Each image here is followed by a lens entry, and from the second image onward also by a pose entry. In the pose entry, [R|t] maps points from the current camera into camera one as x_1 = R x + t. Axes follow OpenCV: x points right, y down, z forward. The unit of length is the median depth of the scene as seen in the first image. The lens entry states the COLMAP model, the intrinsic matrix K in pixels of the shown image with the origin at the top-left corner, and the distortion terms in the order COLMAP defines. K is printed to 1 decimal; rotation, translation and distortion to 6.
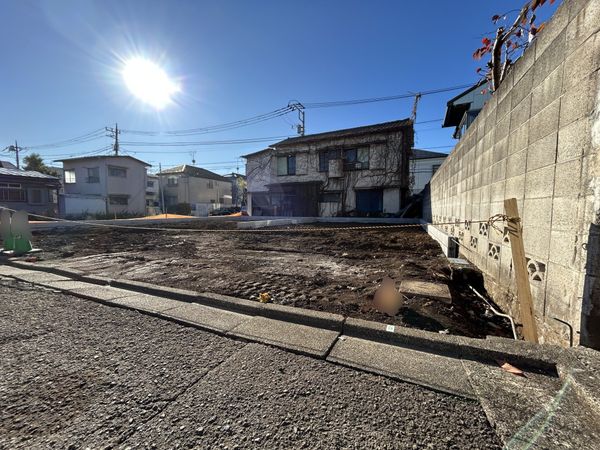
lens RADIAL K [[238.5, 0, 301.3], [0, 238.5, 227.0], [0, 0, 1]] dist [-0.000501, -0.000952]
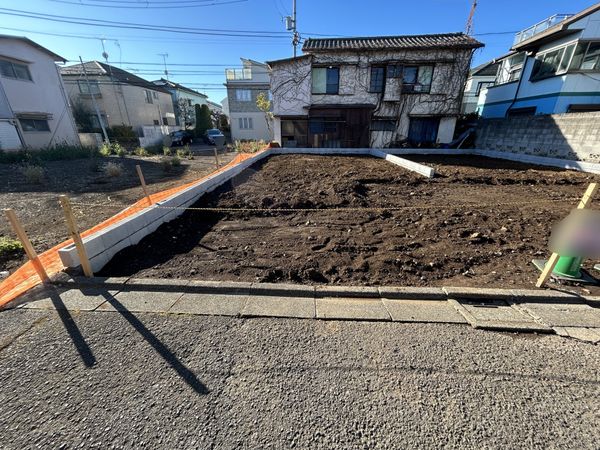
lens RADIAL K [[238.5, 0, 299.8], [0, 238.5, 225.6], [0, 0, 1]] dist [-0.000501, -0.000952]
pose [[0.931082, -0.135533, 0.338699, -0.525598], [0.024199, 0.949327, 0.313356, -0.052120], [-0.364006, -0.283564, 0.887181, 0.195986]]
